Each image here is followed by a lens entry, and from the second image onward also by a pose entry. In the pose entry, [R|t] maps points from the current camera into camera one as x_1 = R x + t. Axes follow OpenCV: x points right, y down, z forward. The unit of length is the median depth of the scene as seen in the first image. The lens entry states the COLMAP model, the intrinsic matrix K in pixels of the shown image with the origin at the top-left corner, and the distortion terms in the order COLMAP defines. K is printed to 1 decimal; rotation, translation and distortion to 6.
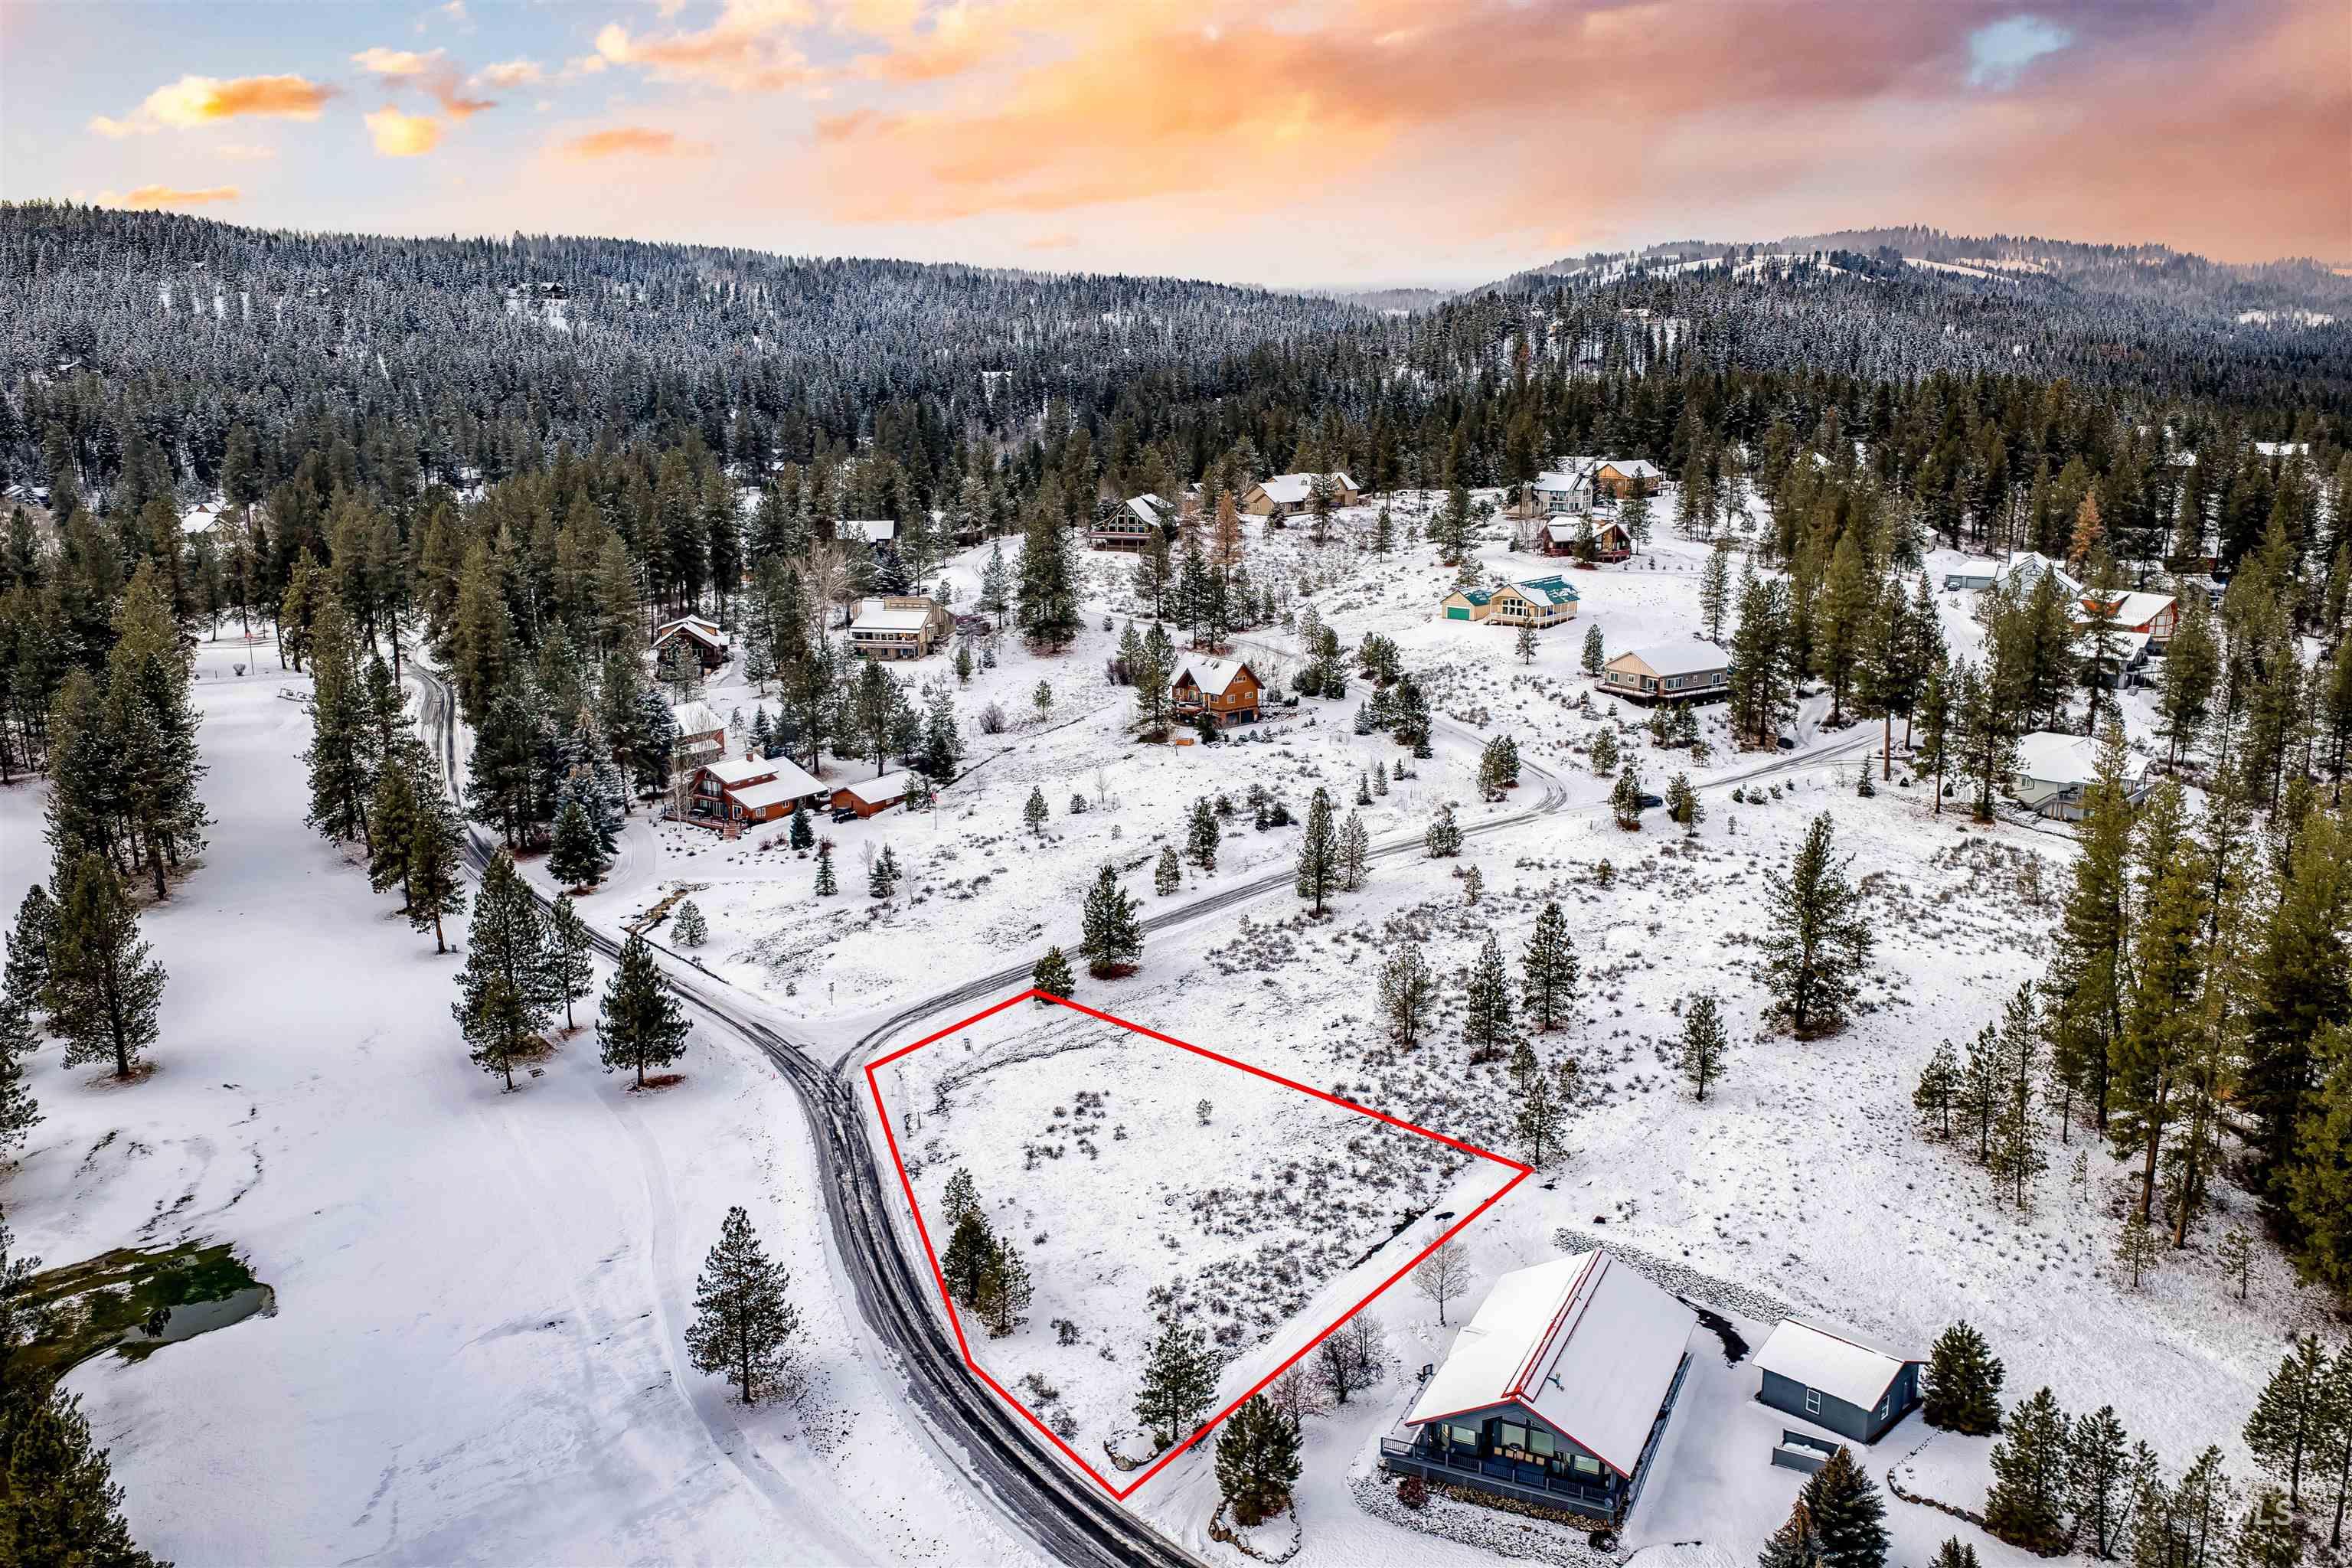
lens RADIAL K [[1941.9, 0, 1177.1], [0, 1941.9, 790.7], [0, 0, 1]] dist [0.022860, -0.042598]
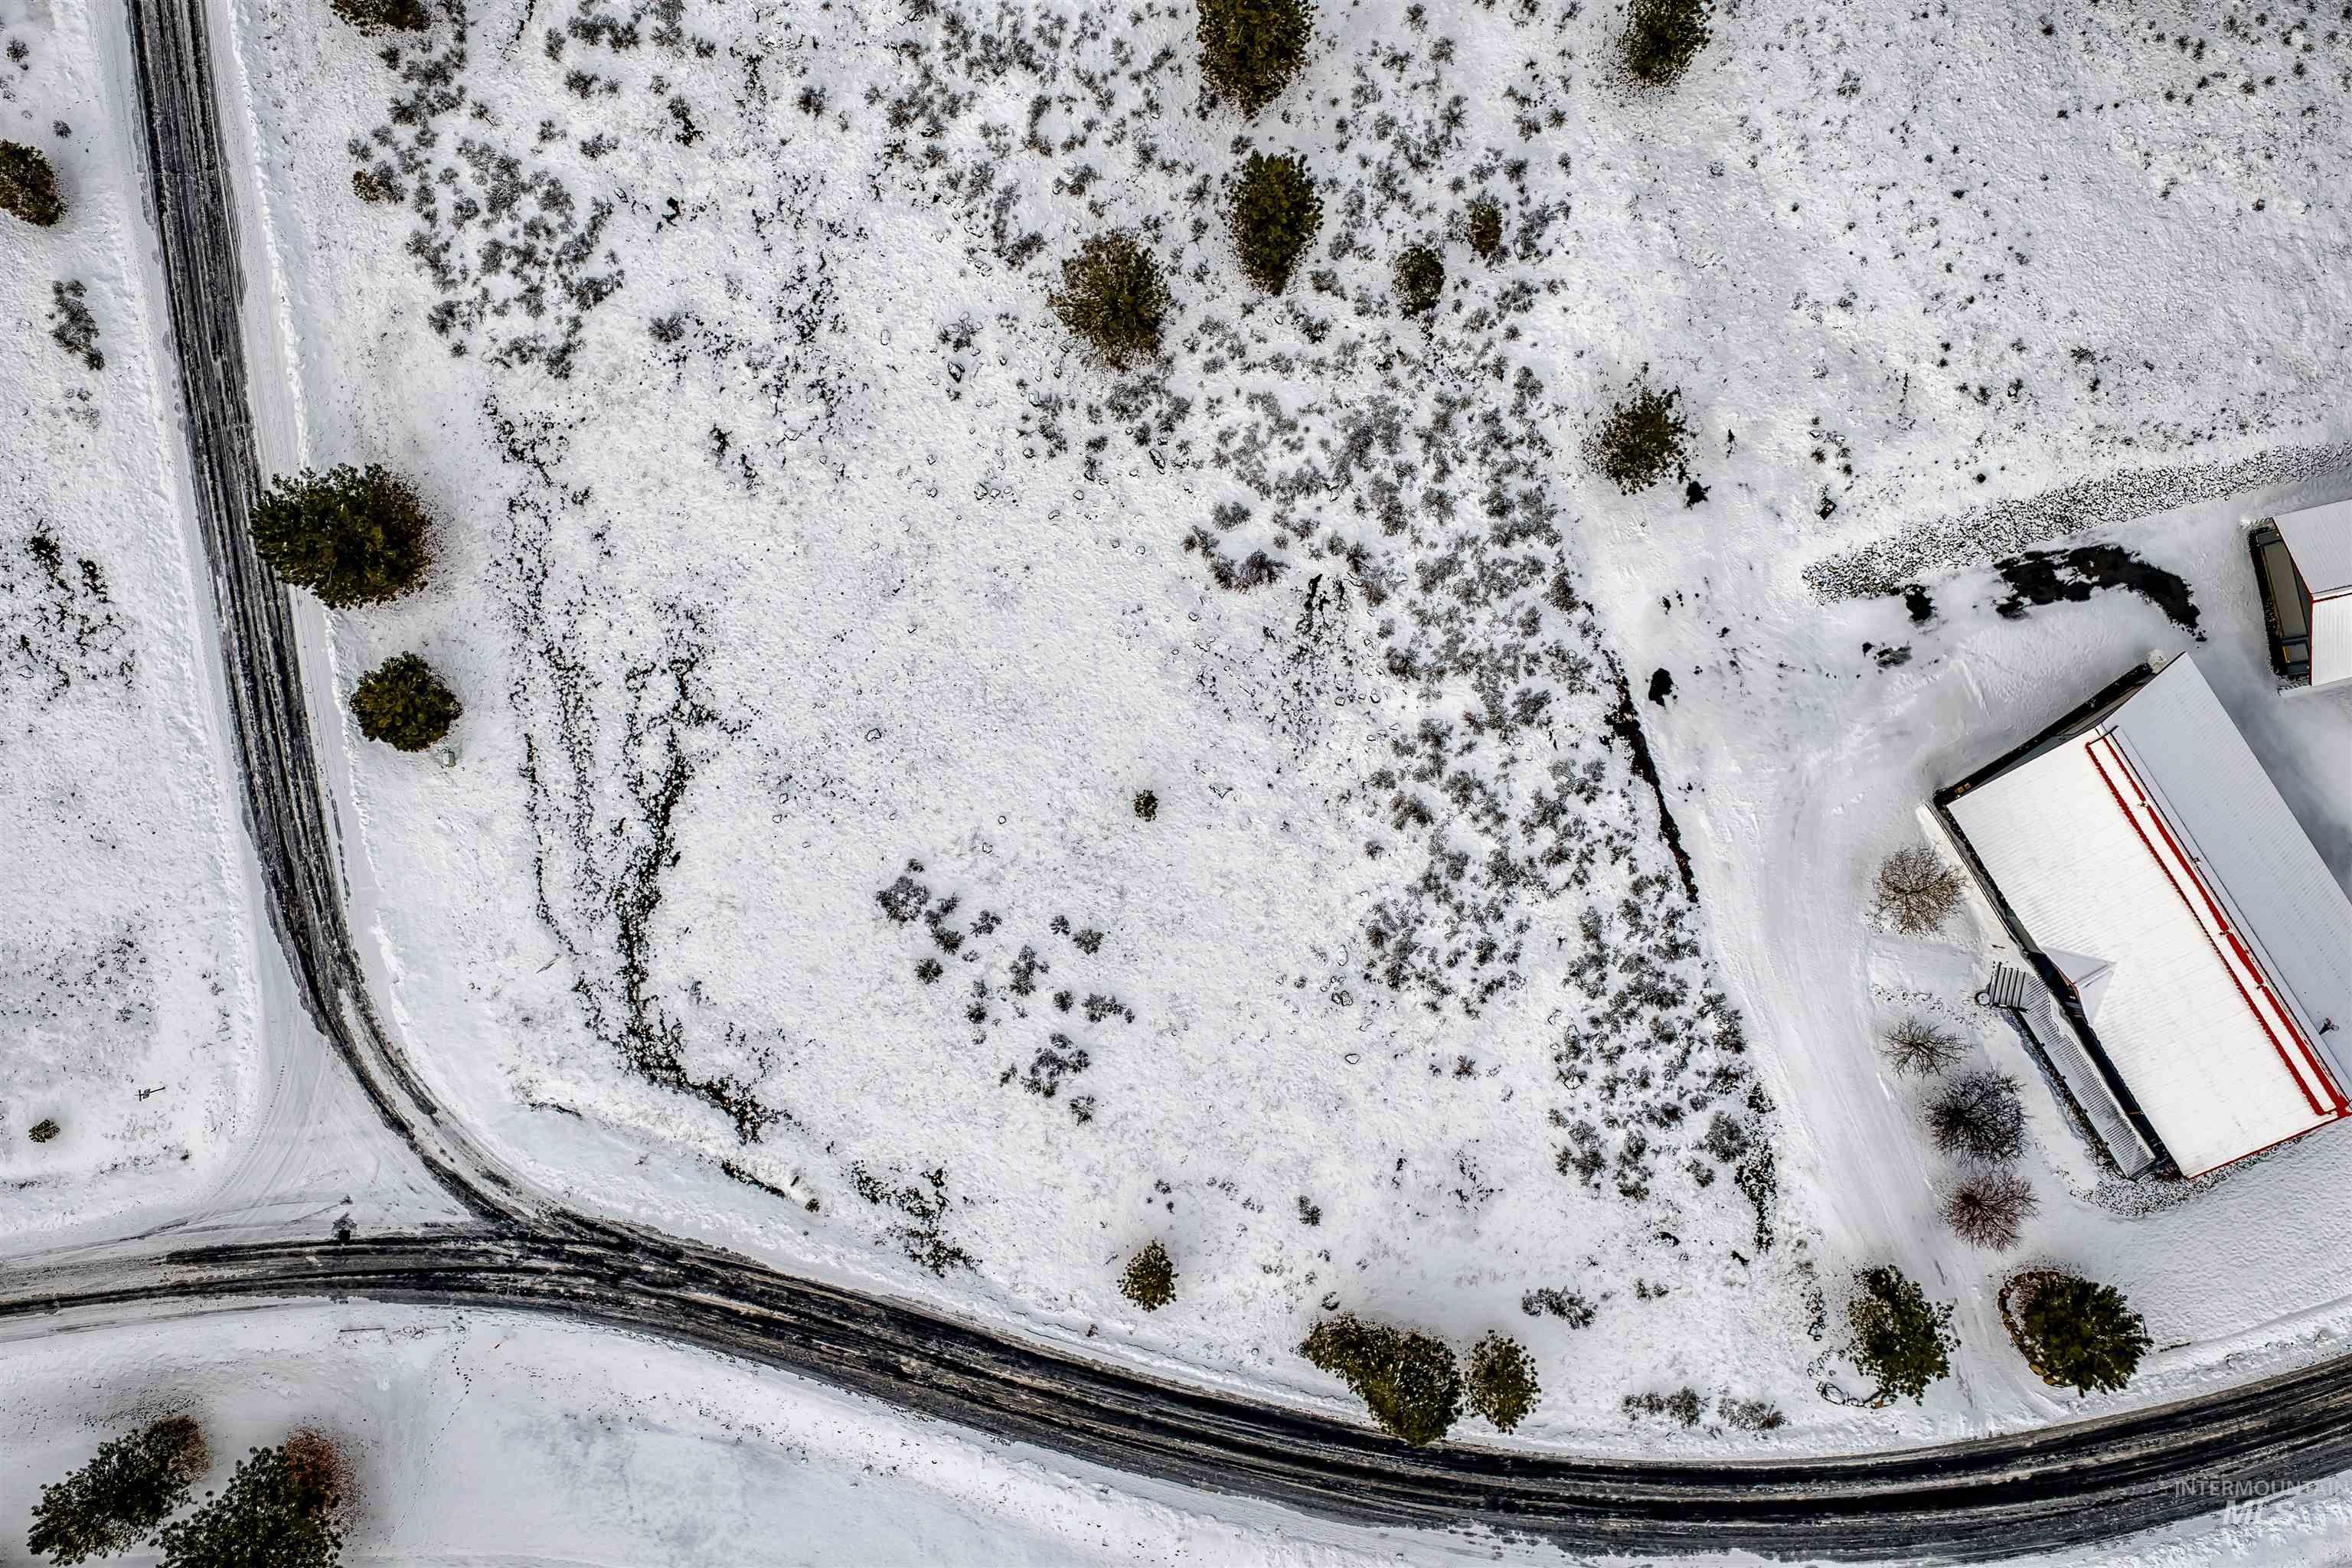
lens RADIAL K [[1941.9, 0, 1177.1], [0, 1941.9, 790.7], [0, 0, 1]] dist [0.022860, -0.042598]
pose [[0.533866, -0.845568, 0.001619, 0.019063], [0.204504, 0.130974, 0.970064, -0.337836], [-0.820467, -0.517553, 0.242844, 0.765615]]
